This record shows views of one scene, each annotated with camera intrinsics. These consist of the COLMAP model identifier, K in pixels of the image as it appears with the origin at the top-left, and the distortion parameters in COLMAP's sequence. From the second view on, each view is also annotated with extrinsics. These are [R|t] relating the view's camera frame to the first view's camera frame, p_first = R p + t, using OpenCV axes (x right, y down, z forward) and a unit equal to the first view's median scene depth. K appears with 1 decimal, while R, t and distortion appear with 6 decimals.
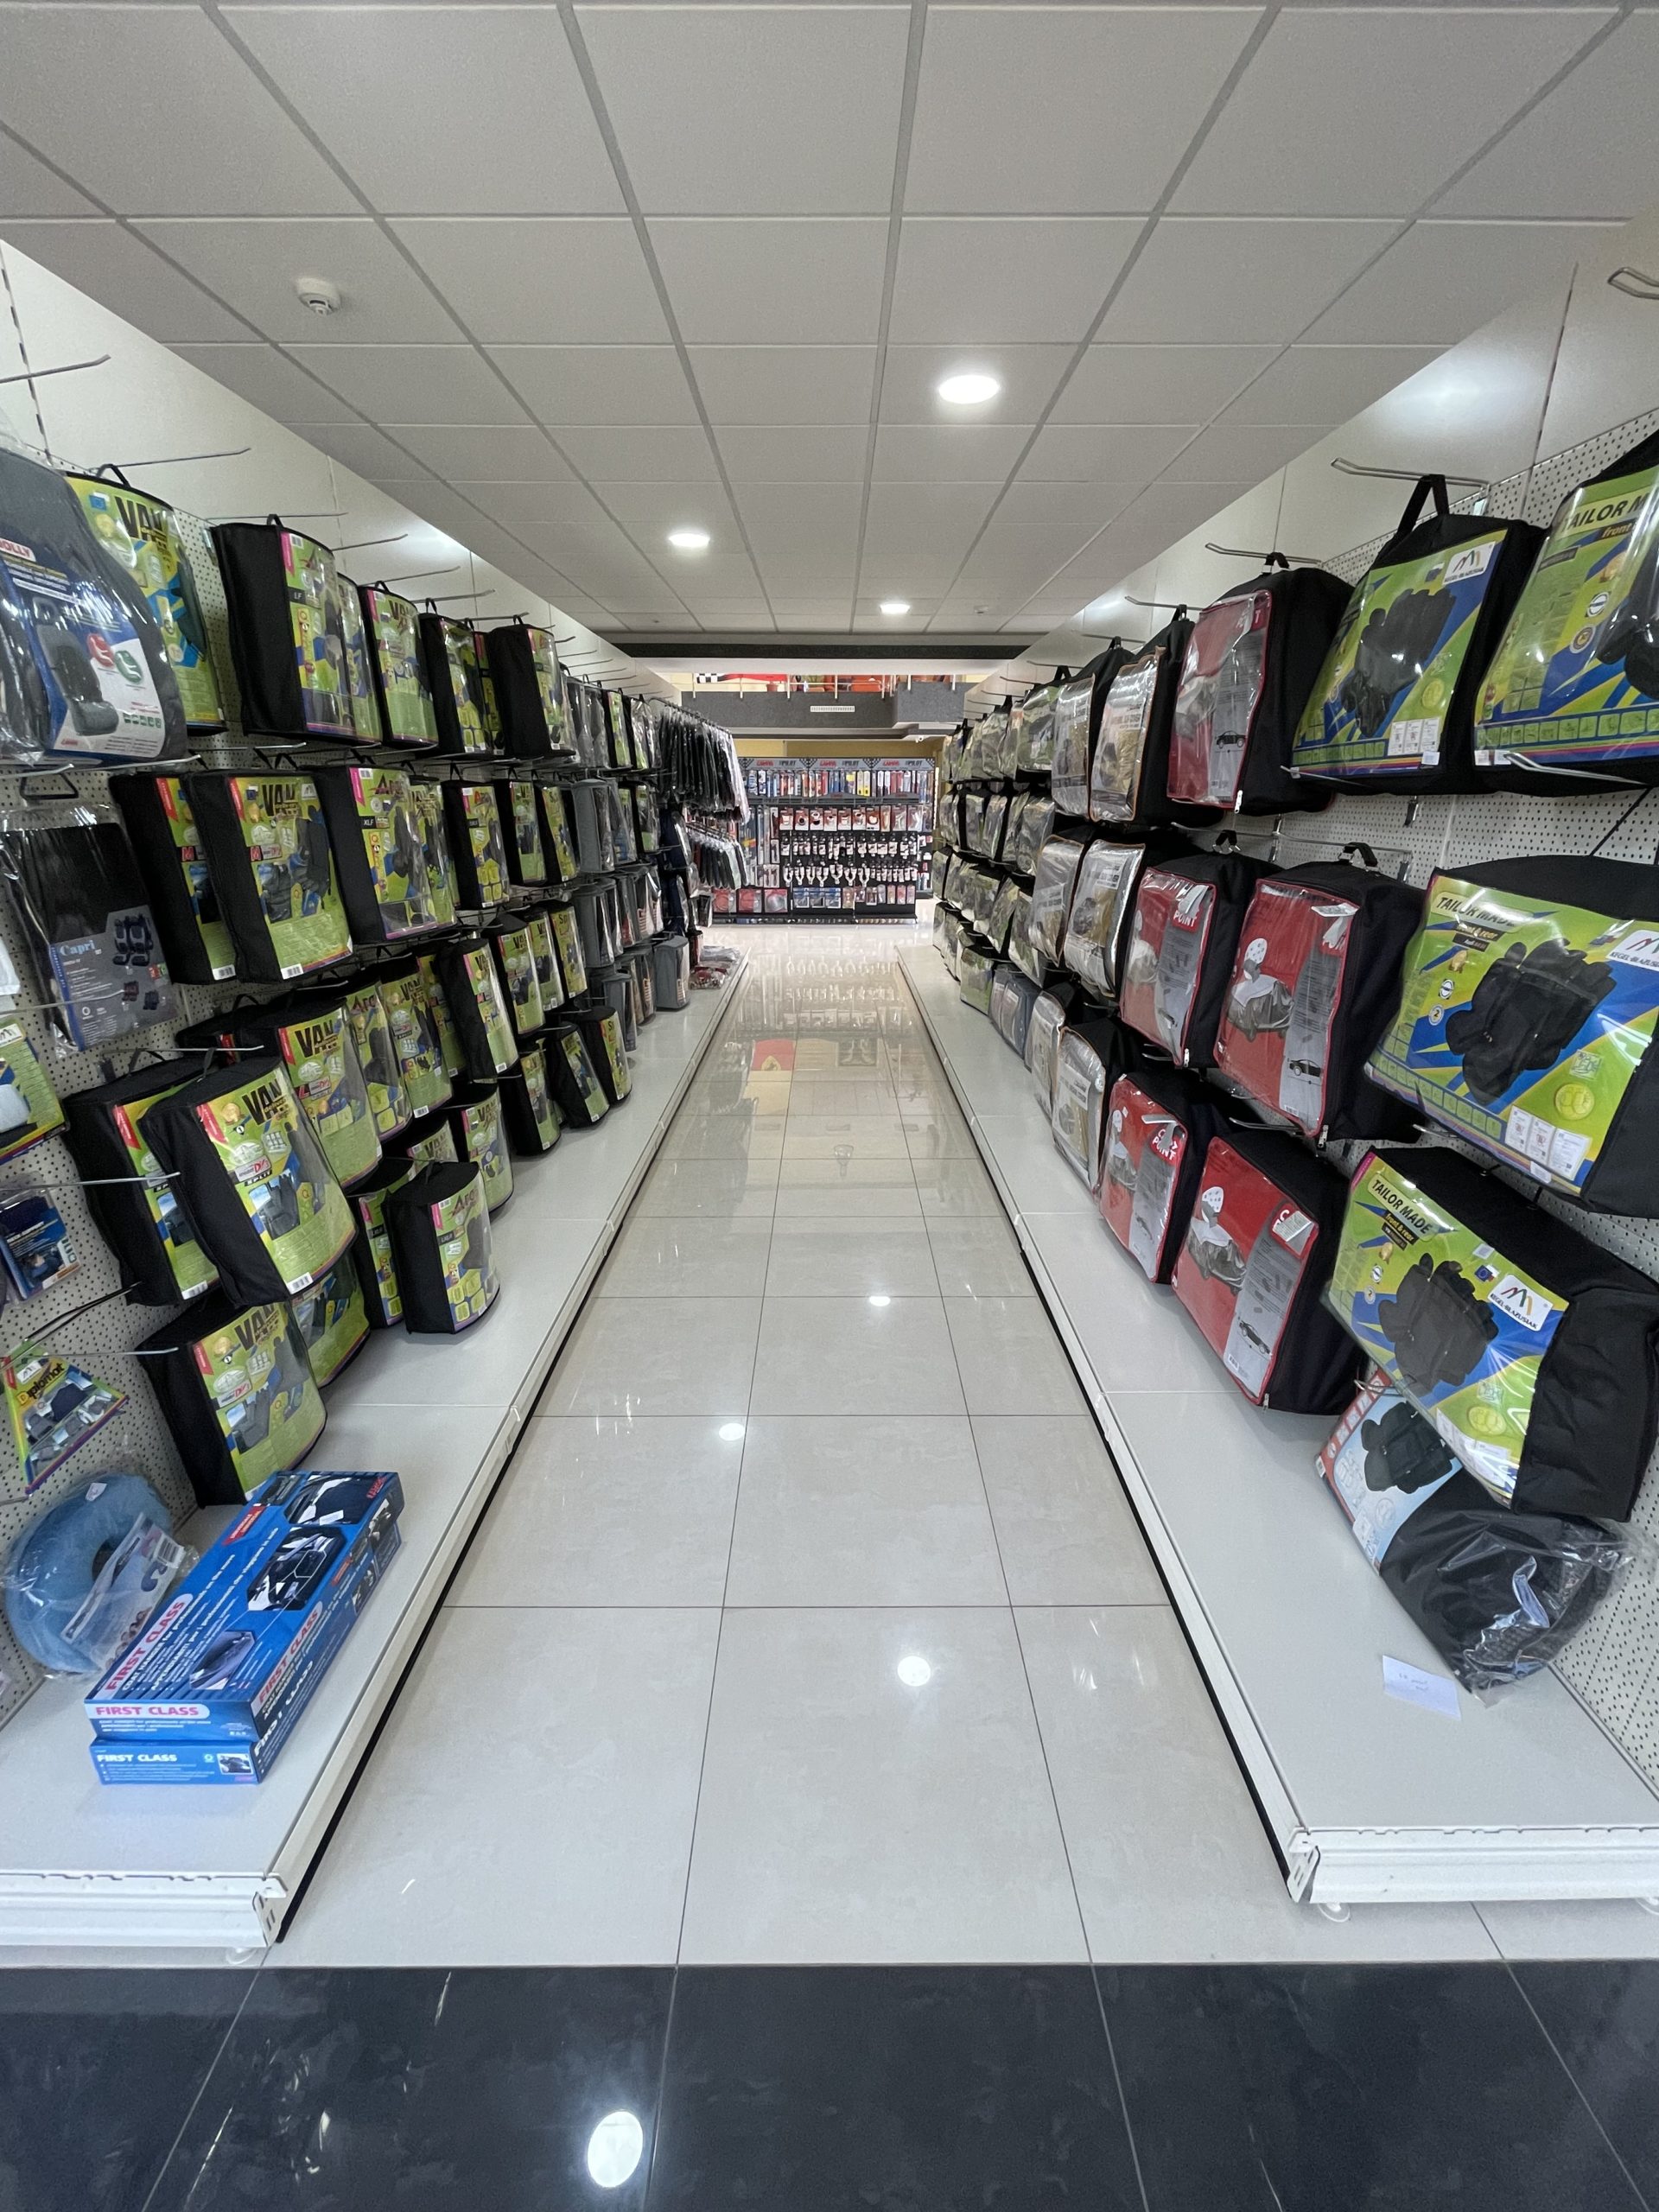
lens RADIAL K [[890.3, 0, 830.1], [0, 890.3, 1101.9], [0, 0, 1]] dist [-0.003864, 0.000206]
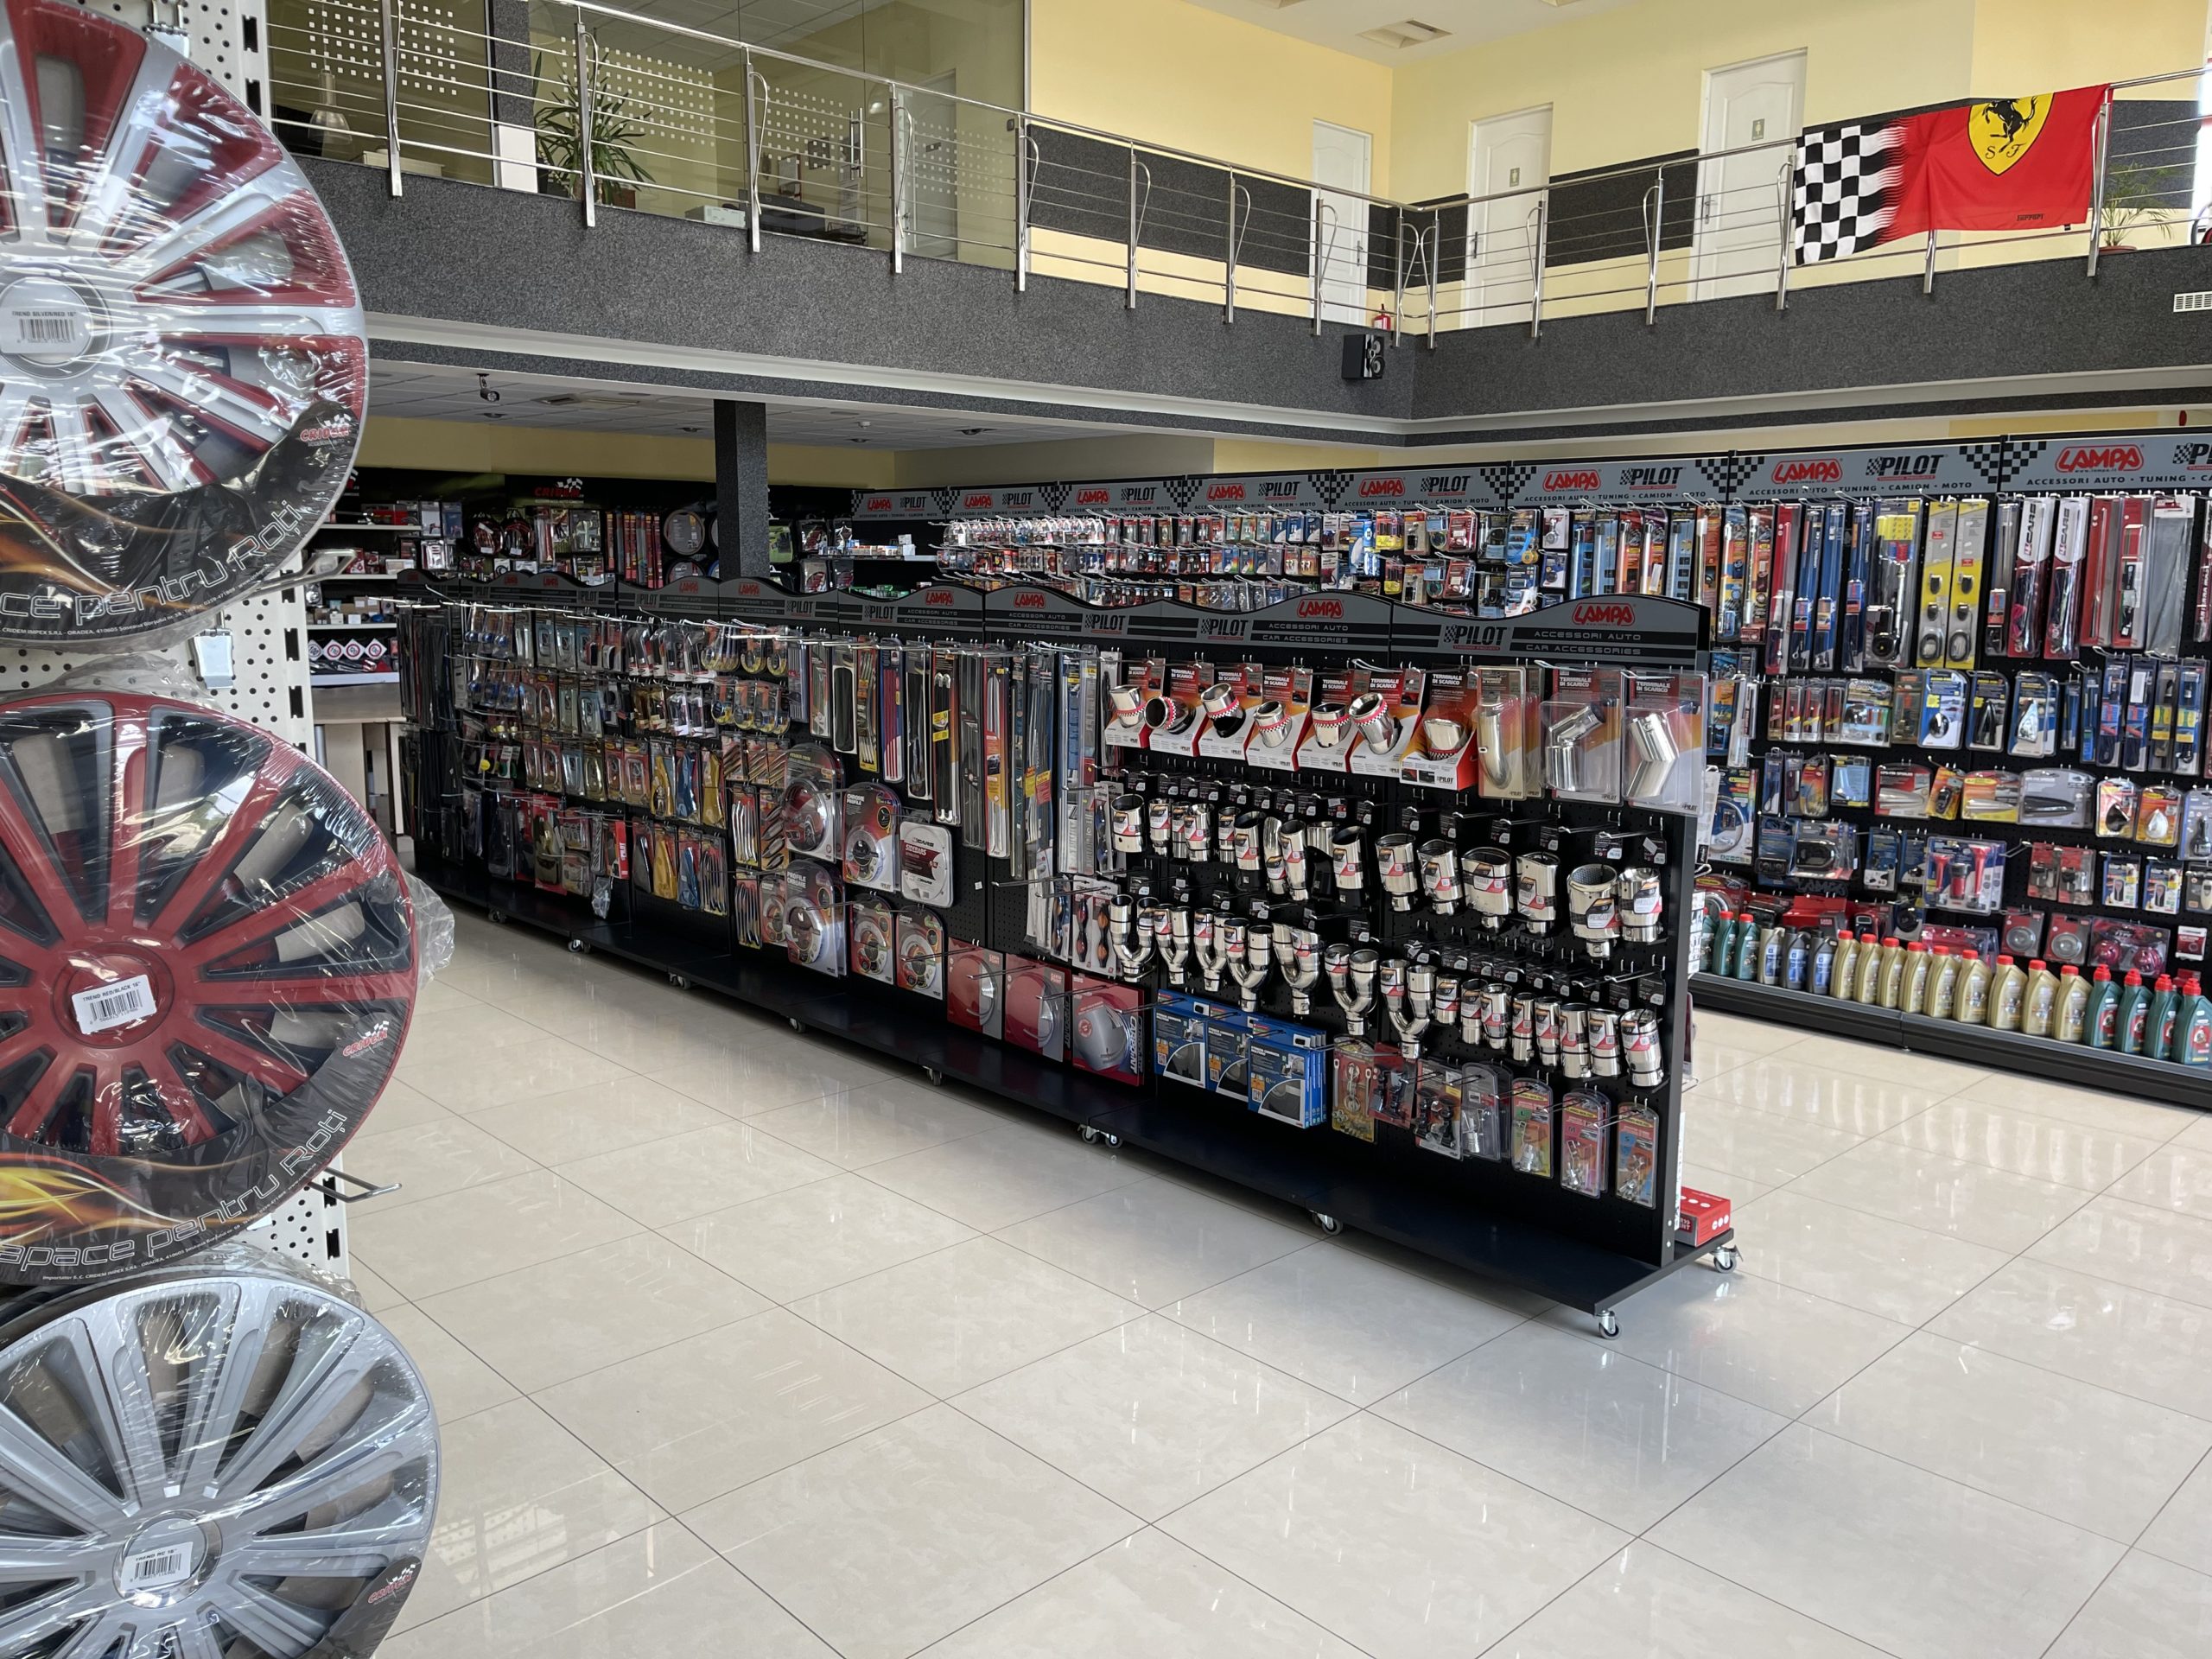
lens RADIAL K [[1667.2, 0, 1104.8], [0, 1667.2, 824.0], [0, 0, 1]] dist [0.033772, -0.009346]
pose [[0.679960, 0.118706, -0.723577, 0.255776], [-0.248019, 0.965878, -0.074612, -0.250568], [0.690030, 0.230195, 0.686199, 0.700541]]
